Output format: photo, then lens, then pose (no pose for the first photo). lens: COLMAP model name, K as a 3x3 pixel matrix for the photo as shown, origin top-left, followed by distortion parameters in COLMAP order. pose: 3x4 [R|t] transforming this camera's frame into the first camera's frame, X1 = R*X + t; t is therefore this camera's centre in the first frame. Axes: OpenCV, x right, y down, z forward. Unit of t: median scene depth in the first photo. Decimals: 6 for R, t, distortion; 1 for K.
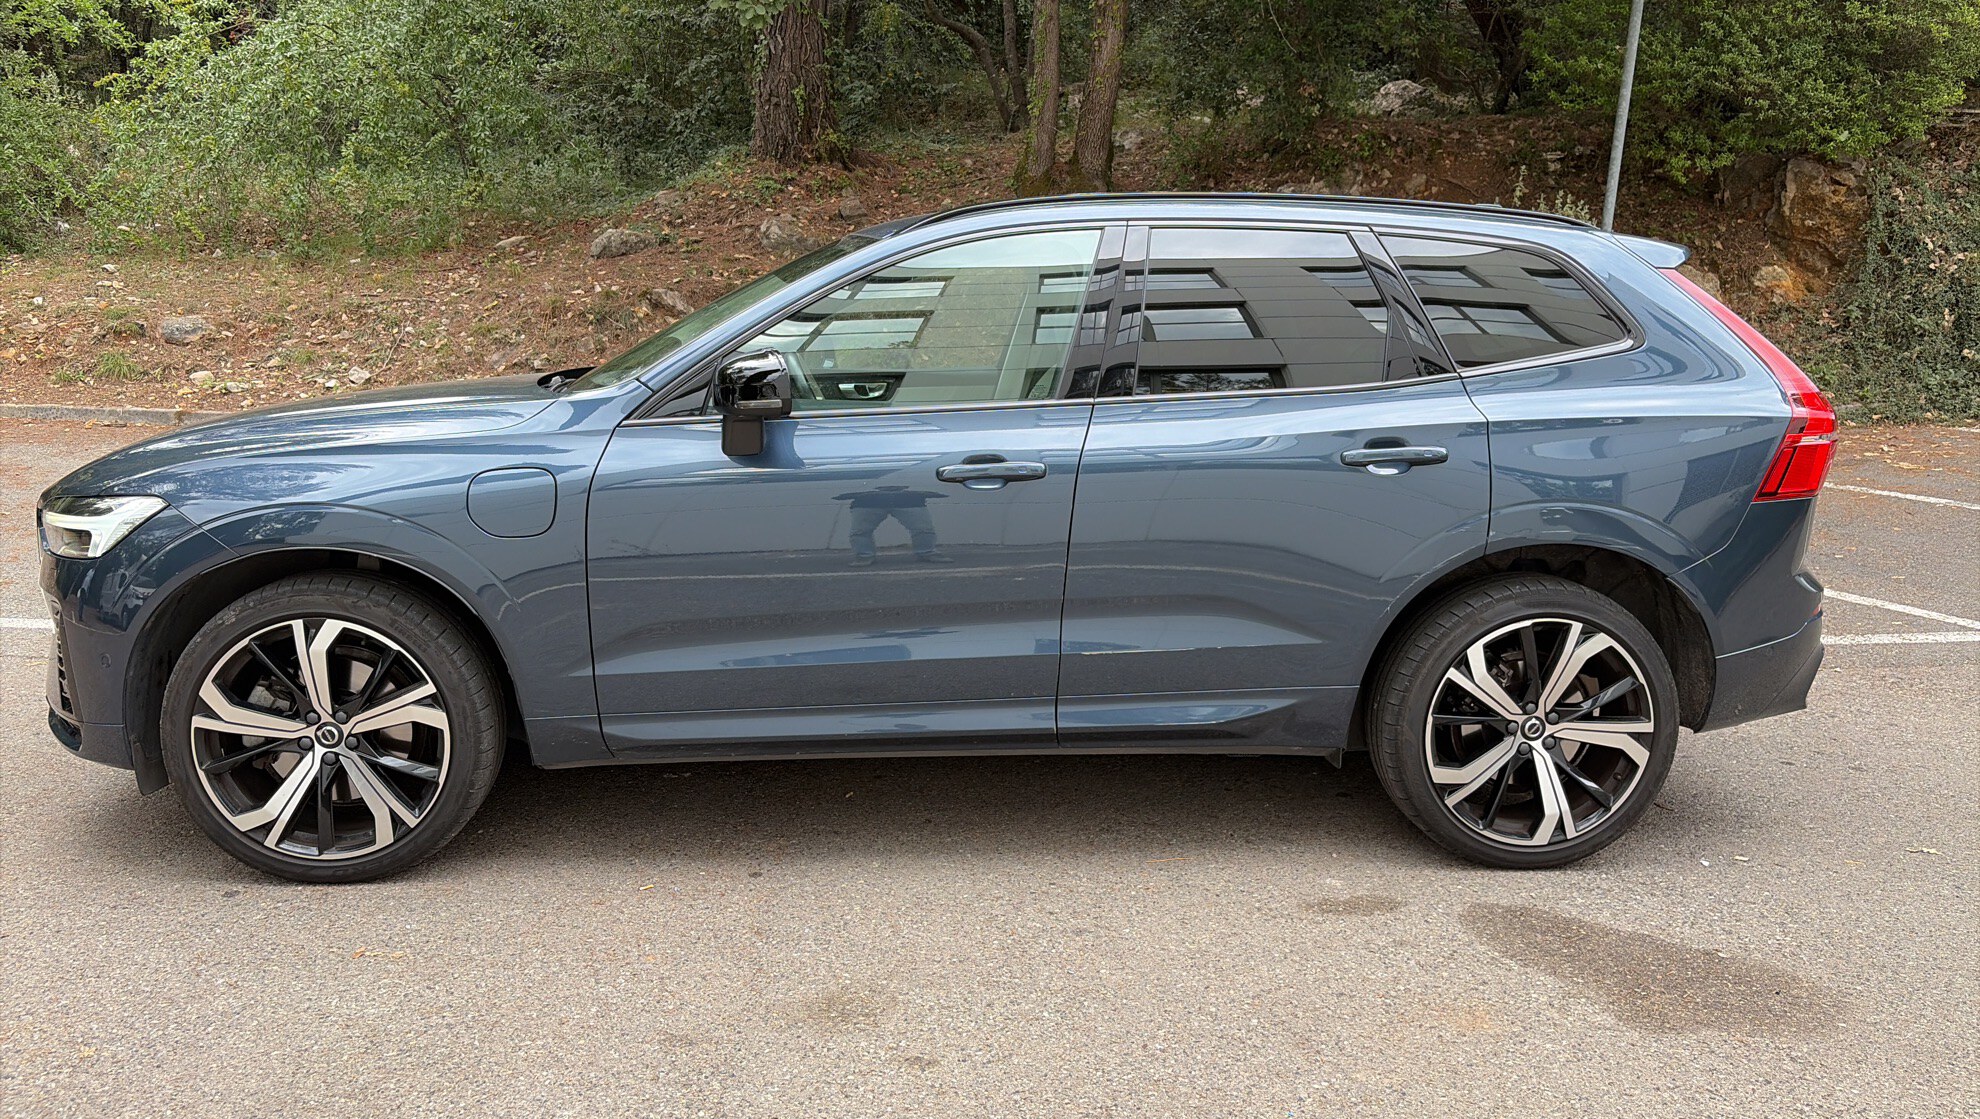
lens RADIAL K [[1508.4, 0, 990.0], [0, 1508.4, 559.5], [0, 0, 1]] dist [0.006273, 0.007862]
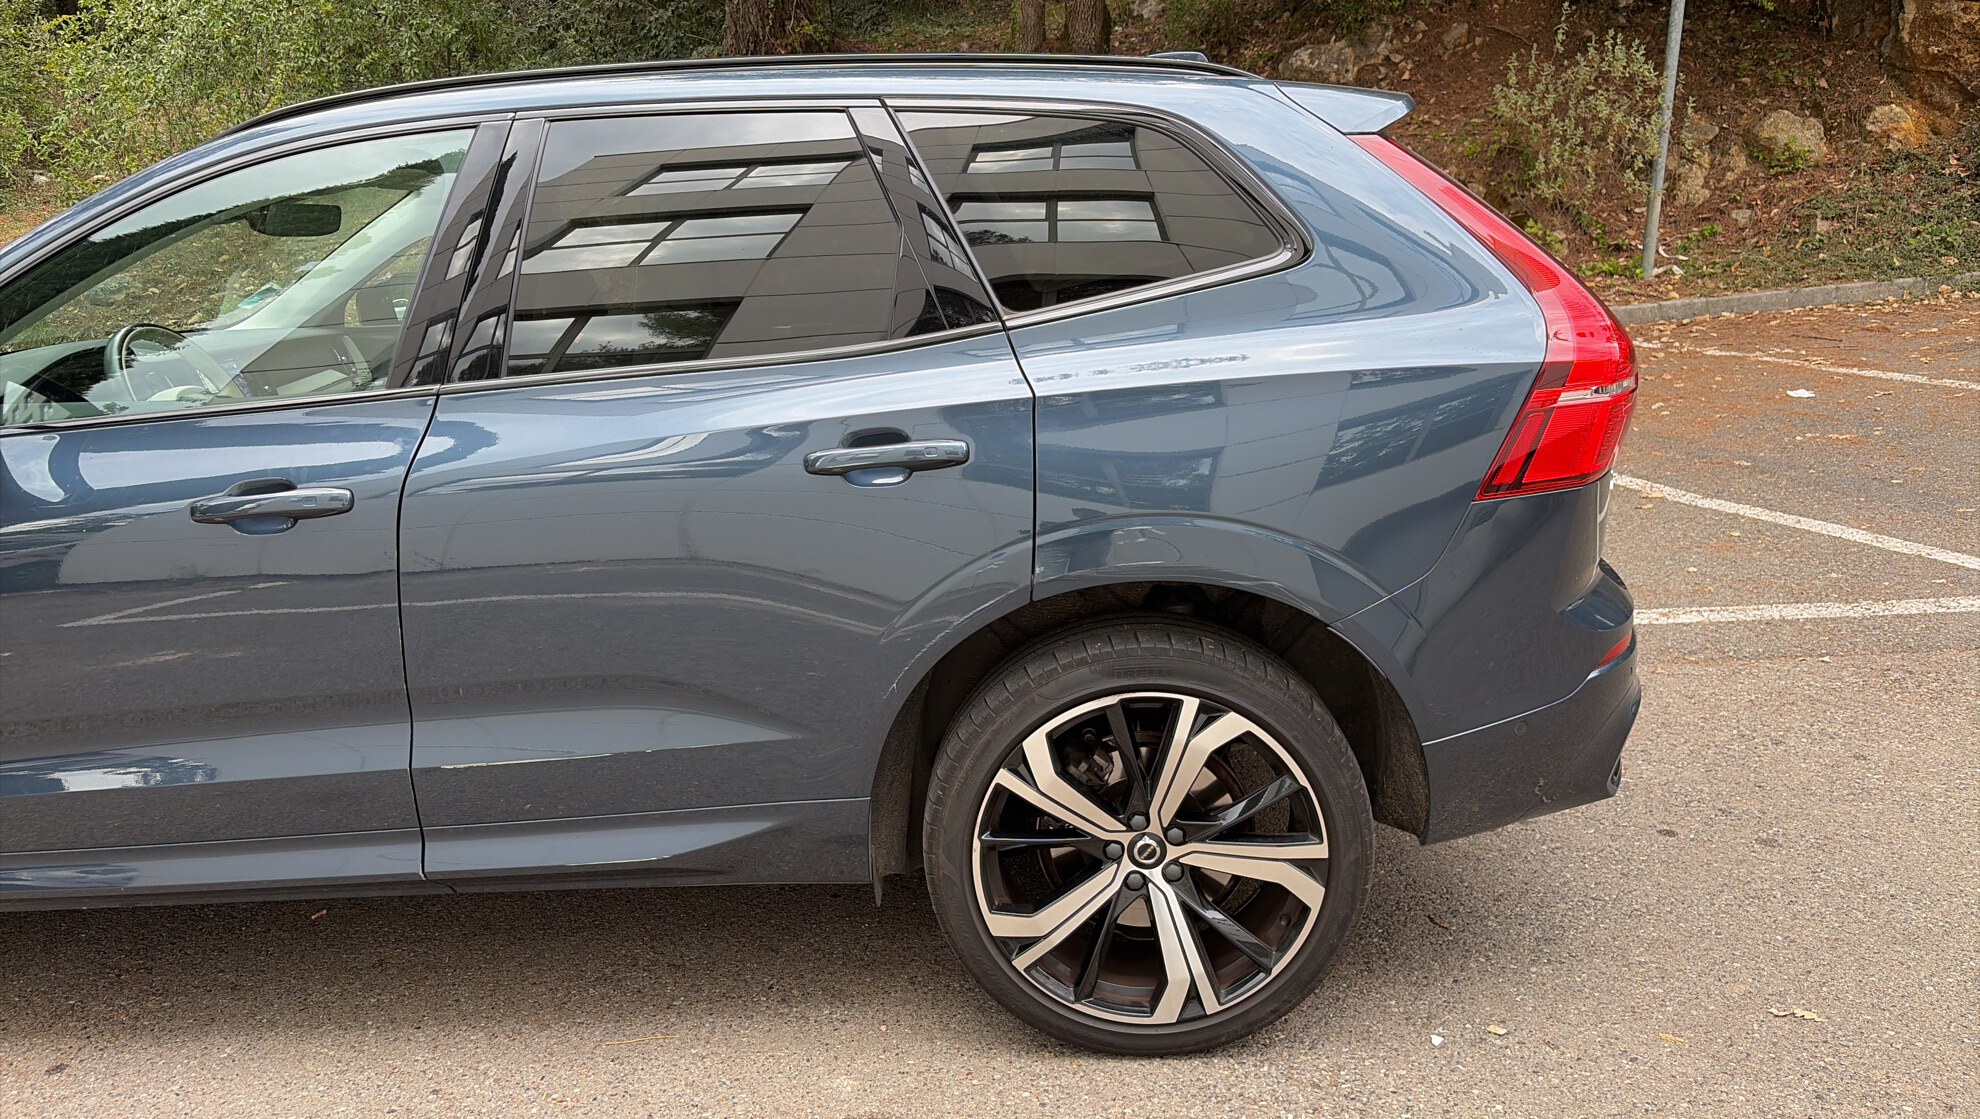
lens RADIAL K [[1466.1, 0, 1030.6], [0, 1466.1, 545.0], [0, 0, 1]] dist [0.070483, -0.094733]
pose [[0.993074, -0.031878, -0.113085, 0.386335], [0.039066, 0.997316, 0.061920, -0.064637], [0.110807, -0.065909, 0.991654, 0.360757]]
